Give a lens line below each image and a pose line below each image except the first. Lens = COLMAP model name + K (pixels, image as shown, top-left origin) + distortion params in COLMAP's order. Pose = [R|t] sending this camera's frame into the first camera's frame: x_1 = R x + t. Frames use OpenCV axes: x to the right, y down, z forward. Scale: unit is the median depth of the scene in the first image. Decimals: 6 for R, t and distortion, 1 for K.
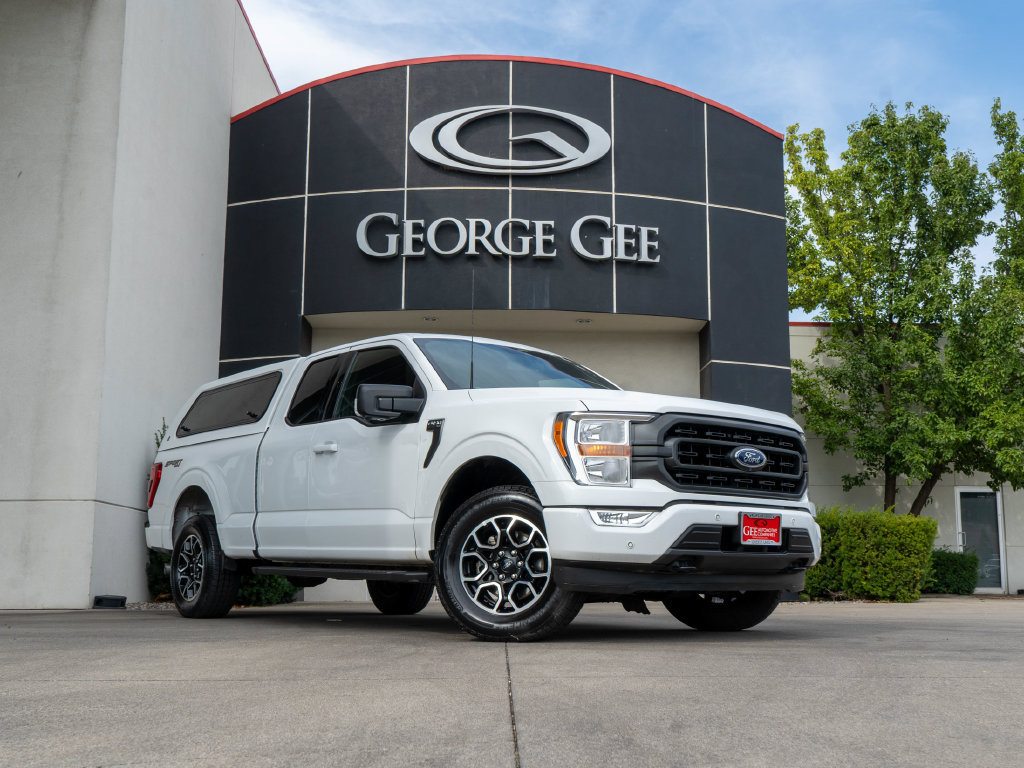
lens RADIAL K [[1145.5, 0, 513.1], [0, 1145.5, 347.6], [0, 0, 1]] dist [-0.251404, 0.334942]
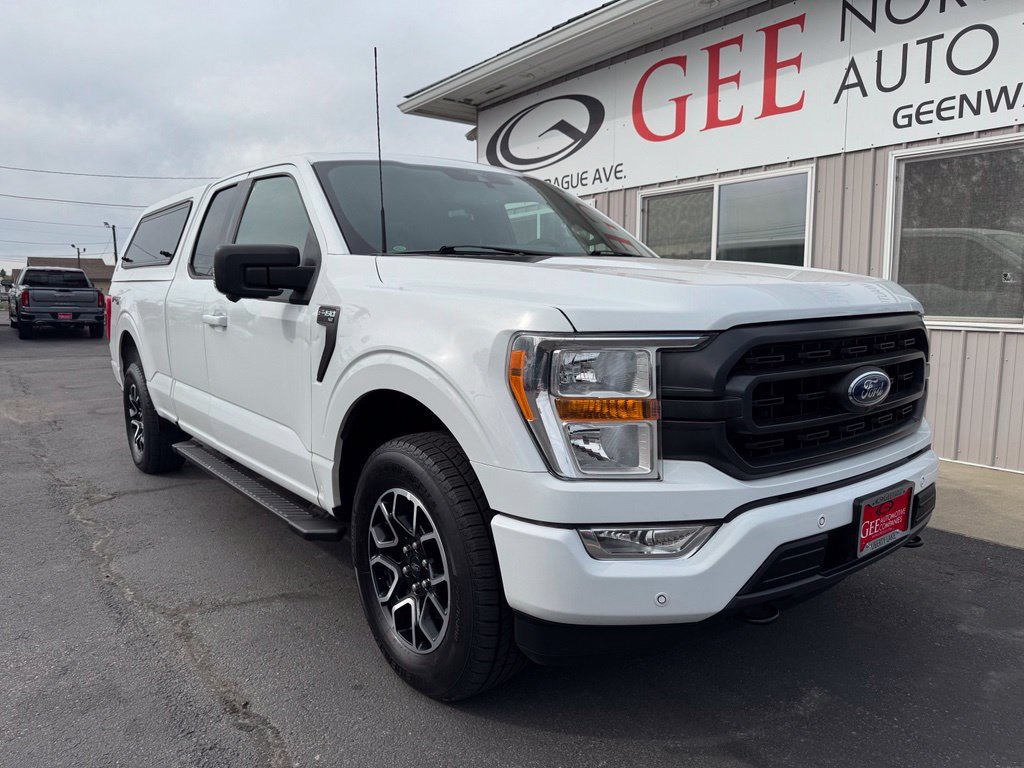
lens RADIAL K [[847.4, 0, 509.2], [0, 847.4, 412.6], [0, 0, 1]] dist [-0.000210, -0.001165]
pose [[0.999535, -0.029496, -0.007679, 0.009086], [0.030421, 0.949950, 0.310917, -0.006385], [-0.001876, -0.311006, 0.950406, 0.149183]]
